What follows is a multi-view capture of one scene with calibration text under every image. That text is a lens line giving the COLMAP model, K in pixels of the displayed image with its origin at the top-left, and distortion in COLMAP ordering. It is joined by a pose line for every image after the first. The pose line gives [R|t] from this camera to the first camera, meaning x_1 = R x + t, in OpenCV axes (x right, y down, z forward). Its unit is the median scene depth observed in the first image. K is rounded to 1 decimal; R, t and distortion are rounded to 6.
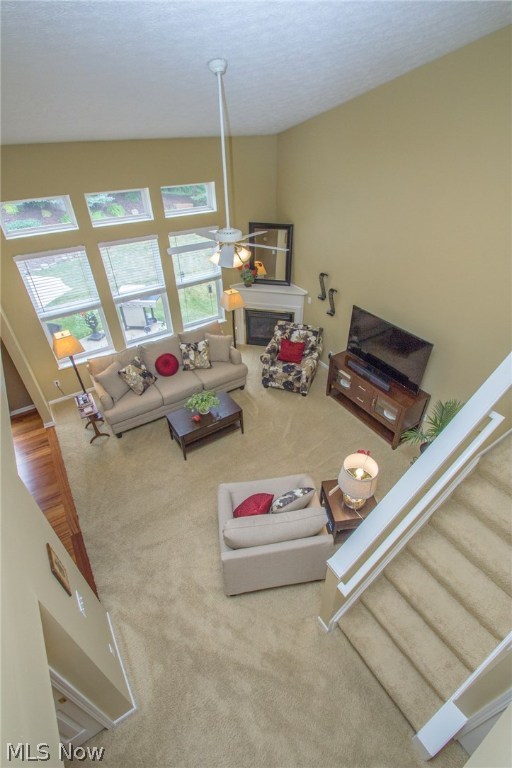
lens RADIAL K [[357.8, 0, 271.4], [0, 357.8, 377.0], [0, 0, 1]] dist [0.021084, -0.021410]
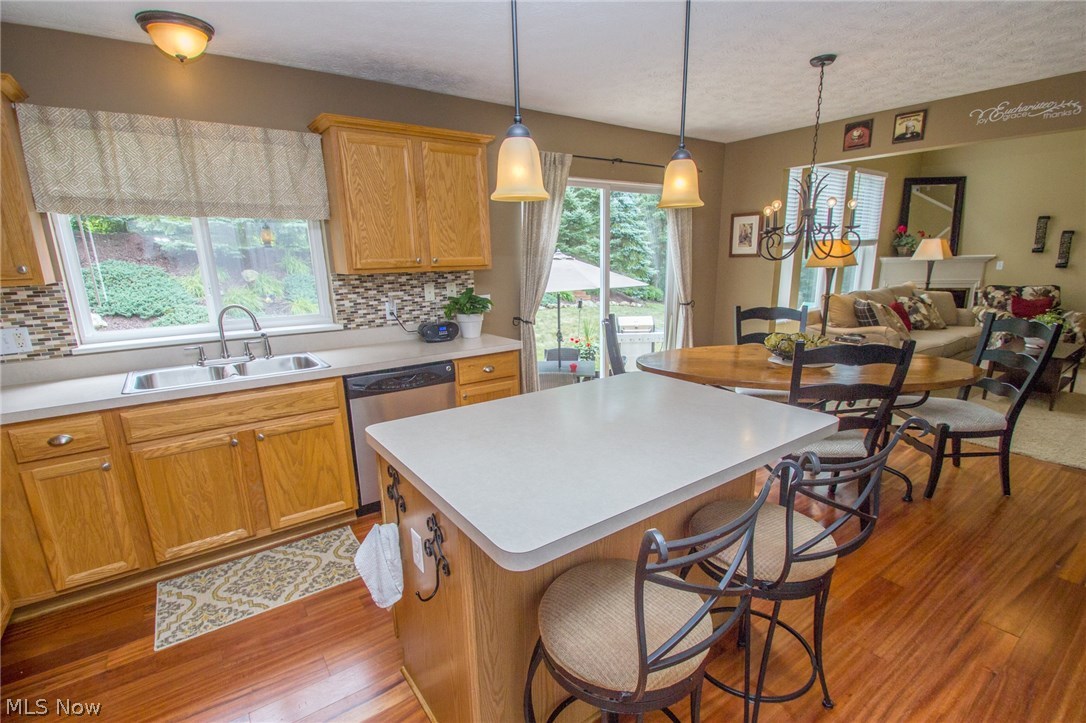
lens RADIAL K [[505.9, 0, 549.7], [0, 505.9, 384.0], [0, 0, 1]] dist [0.021084, -0.021410]
pose [[0.998738, -0.031170, 0.039393, -0.971167], [0.043433, 0.929825, -0.365431, 0.397735], [-0.025238, 0.366681, 0.930004, 0.149713]]
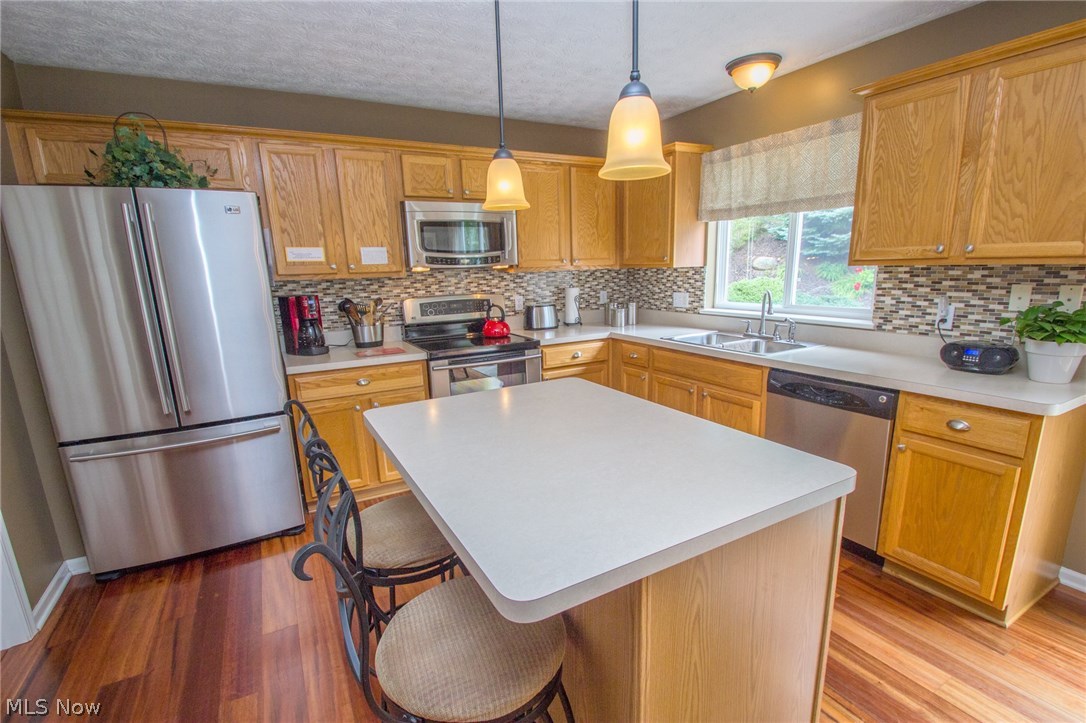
lens RADIAL K [[507.9, 0, 549.3], [0, 507.9, 385.0], [0, 0, 1]] dist [0.016361, -0.018143]
pose [[-0.070585, 0.230524, -0.970503, -0.688356], [-0.560581, 0.795591, 0.229748, 0.241883], [0.825086, 0.560262, 0.073071, 0.377221]]
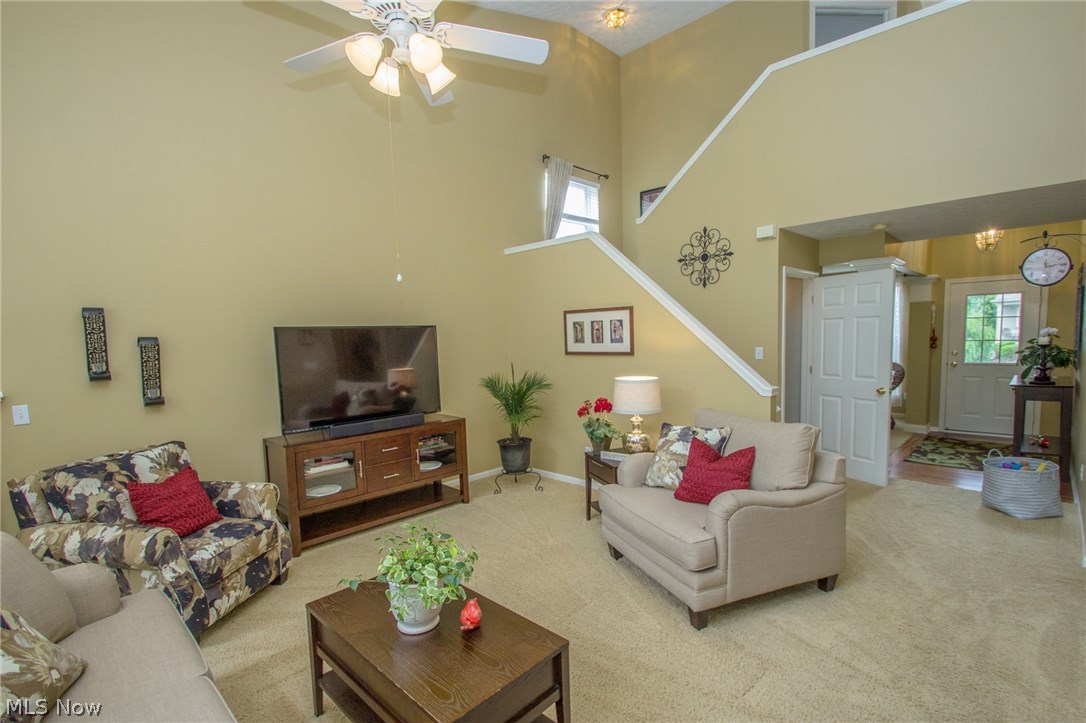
lens RADIAL K [[507.9, 0, 549.3], [0, 507.9, 385.0], [0, 0, 1]] dist [0.016361, -0.018143]
pose [[-0.218825, -0.084181, 0.972126, -0.476534], [0.598251, 0.775477, 0.201818, -0.048553], [-0.770851, 0.625739, -0.119333, 0.747357]]
